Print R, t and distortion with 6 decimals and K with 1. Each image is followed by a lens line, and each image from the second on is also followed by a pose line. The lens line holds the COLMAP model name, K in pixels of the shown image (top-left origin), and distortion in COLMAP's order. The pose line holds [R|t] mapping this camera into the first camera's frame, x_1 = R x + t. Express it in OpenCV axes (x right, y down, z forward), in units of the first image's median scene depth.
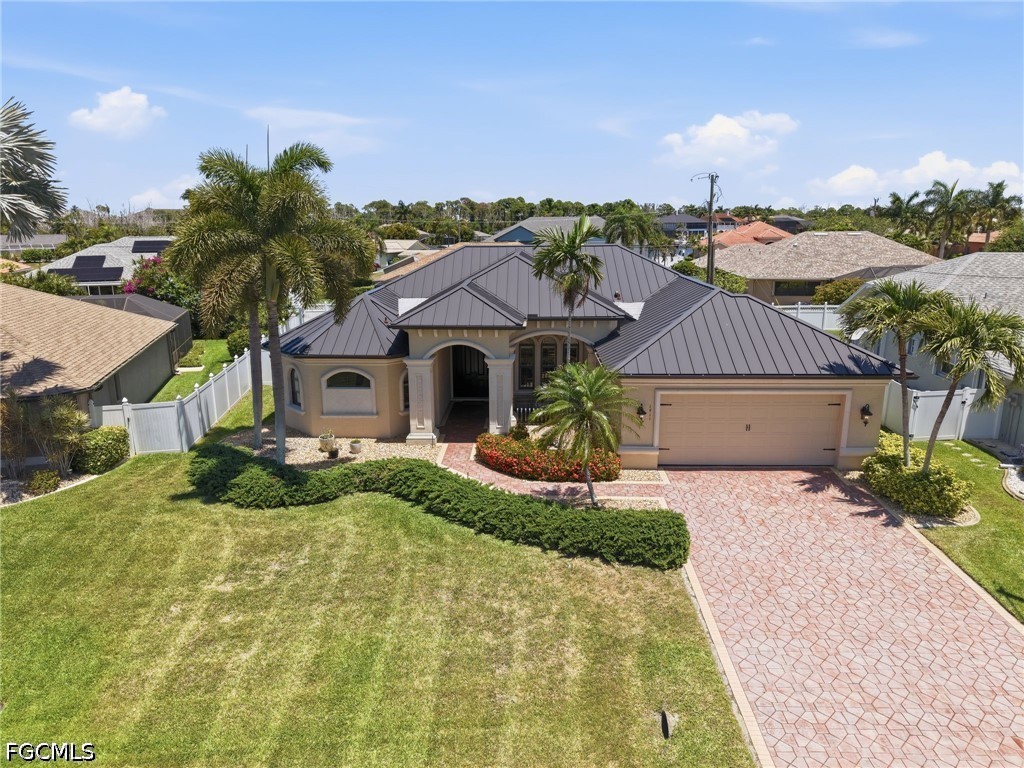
lens RADIAL K [[691.3, 0, 505.2], [0, 691.3, 388.5], [0, 0, 1]] dist [0.000364, -0.002078]
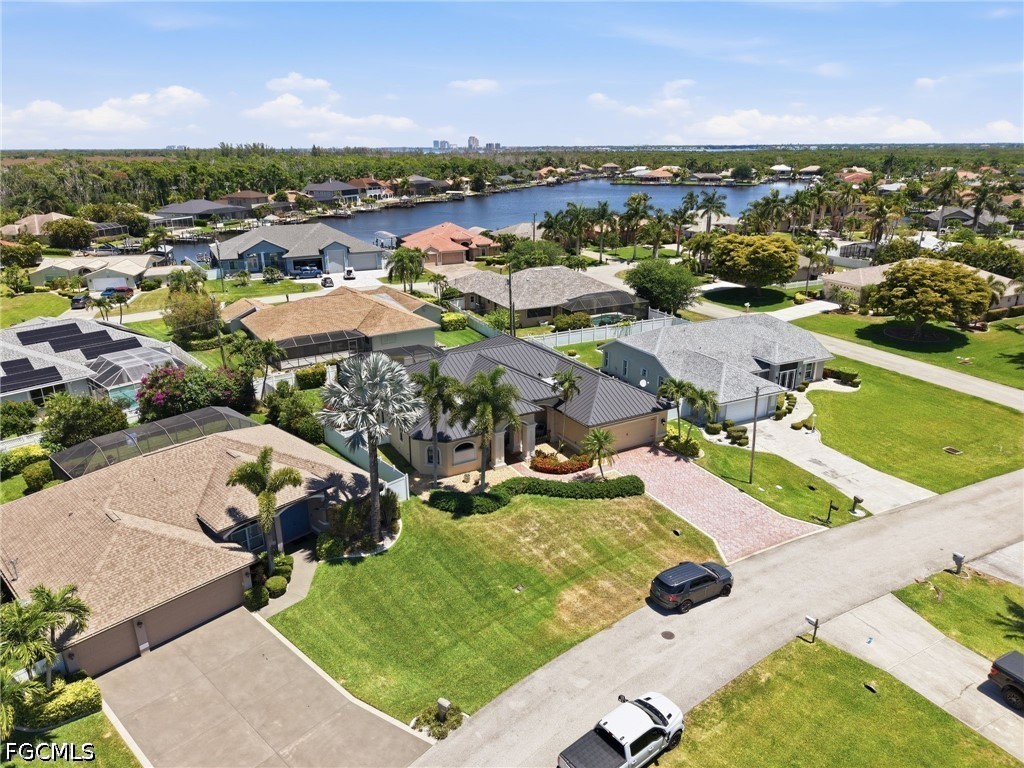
lens RADIAL K [[691.3, 0, 512.0], [0, 691.3, 381.6], [0, 0, 1]] dist [0.000364, -0.002078]
pose [[0.847852, -0.167326, 0.503138, -1.399225], [0.122546, 0.985049, 0.121087, -0.549585], [-0.515877, -0.041006, 0.855681, -1.067666]]
